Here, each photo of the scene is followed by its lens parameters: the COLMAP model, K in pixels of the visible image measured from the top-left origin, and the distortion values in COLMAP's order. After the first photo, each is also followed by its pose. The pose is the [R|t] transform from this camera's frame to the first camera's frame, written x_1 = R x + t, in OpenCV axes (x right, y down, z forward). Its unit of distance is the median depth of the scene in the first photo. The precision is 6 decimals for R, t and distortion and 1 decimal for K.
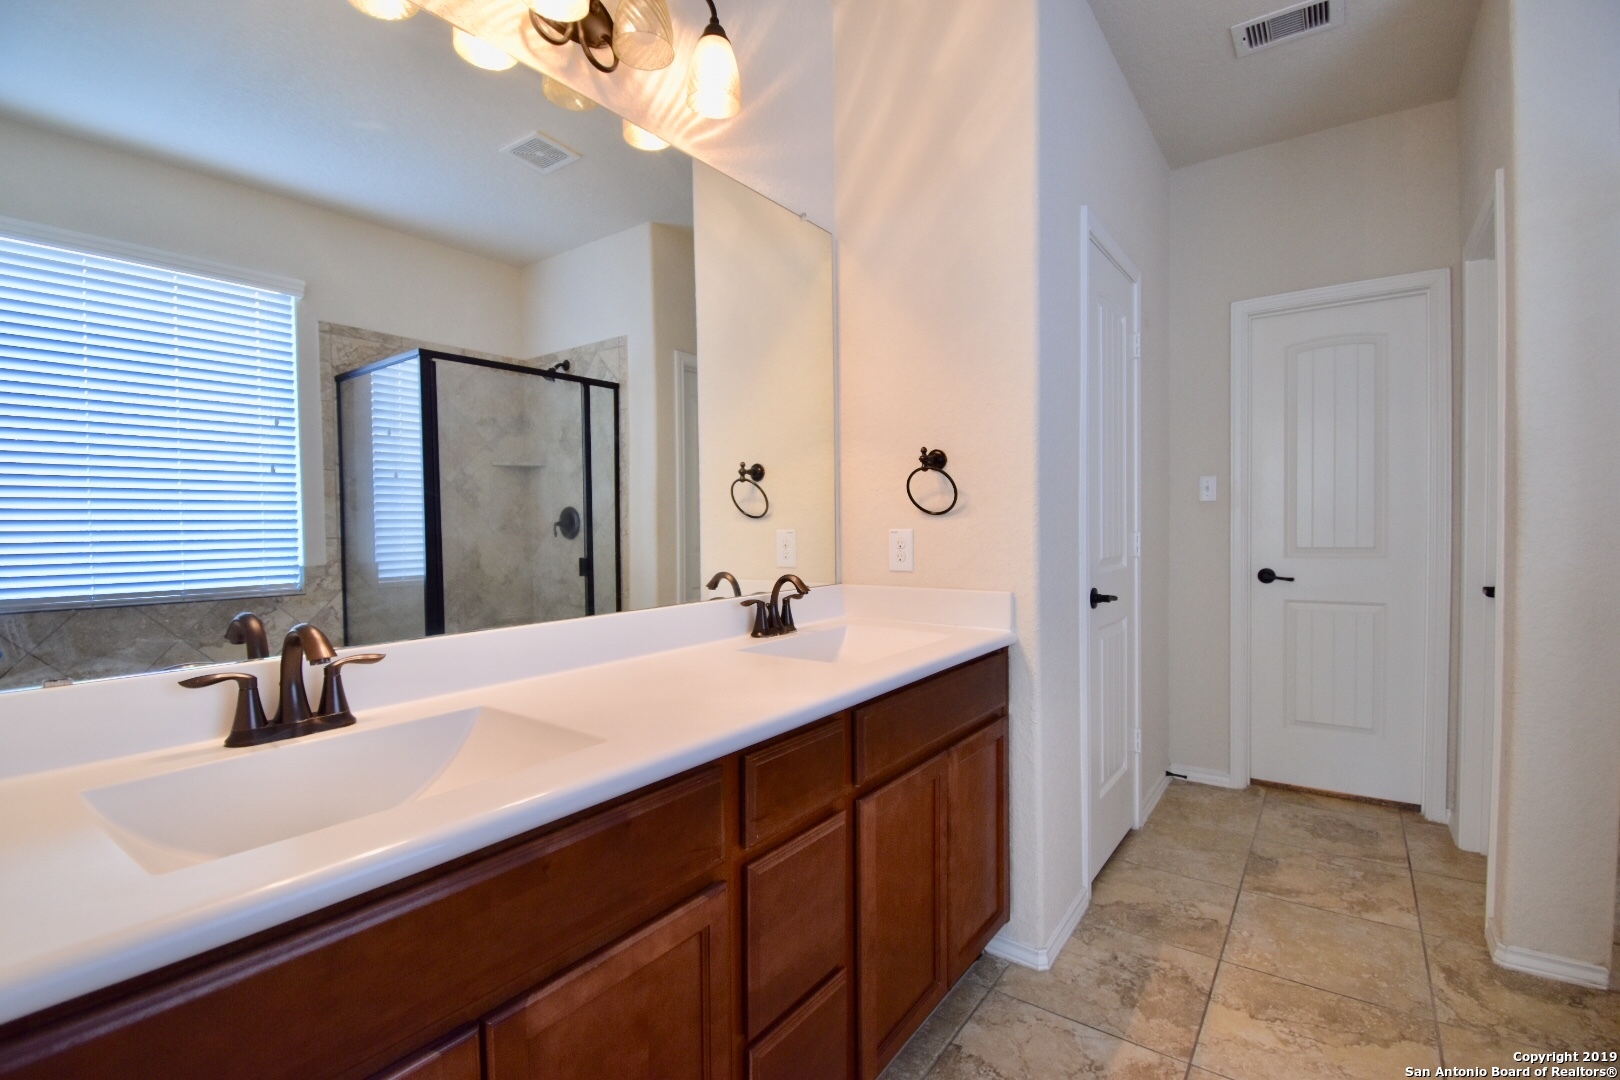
lens RADIAL K [[716.8, 0, 810.9], [0, 716.8, 545.9], [0, 0, 1]] dist [0.009007, -0.017761]
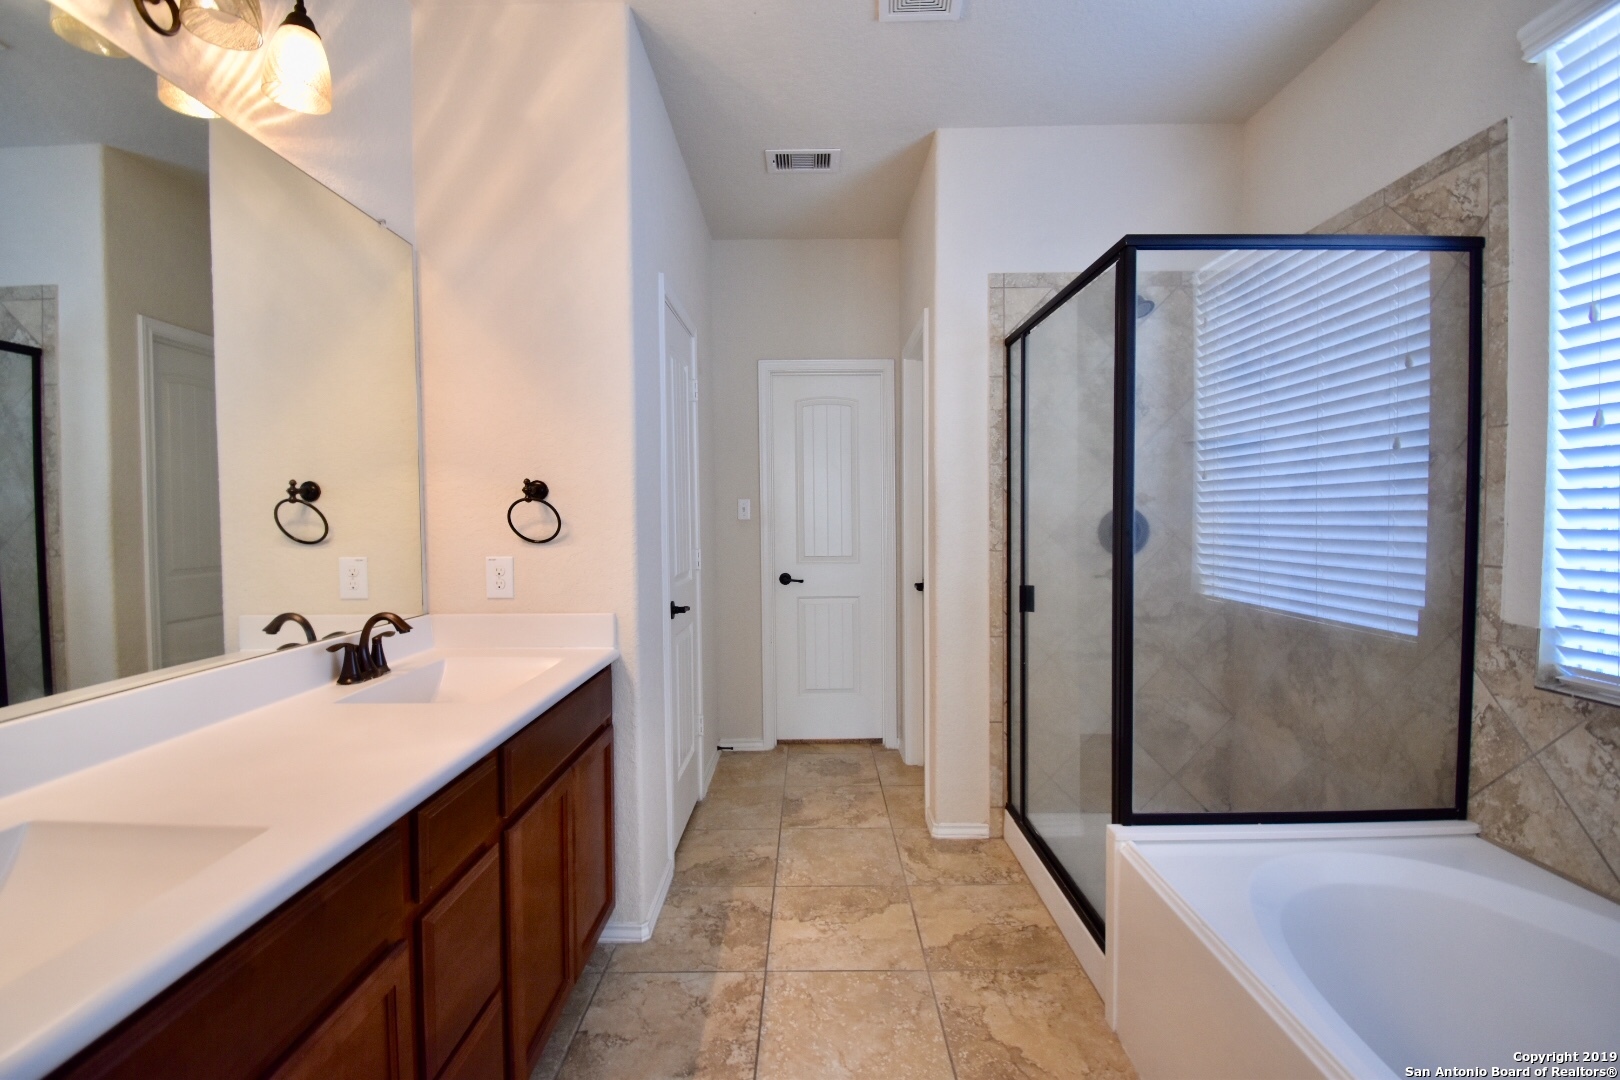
lens RADIAL K [[716.8, 0, 805.1], [0, 716.8, 541.6], [0, 0, 1]] dist [0.009007, -0.017761]
pose [[0.809500, -0.015155, 0.586924, -0.126667], [0.014535, 0.999878, 0.005771, -0.047124], [-0.586940, 0.003859, 0.809621, -0.077497]]
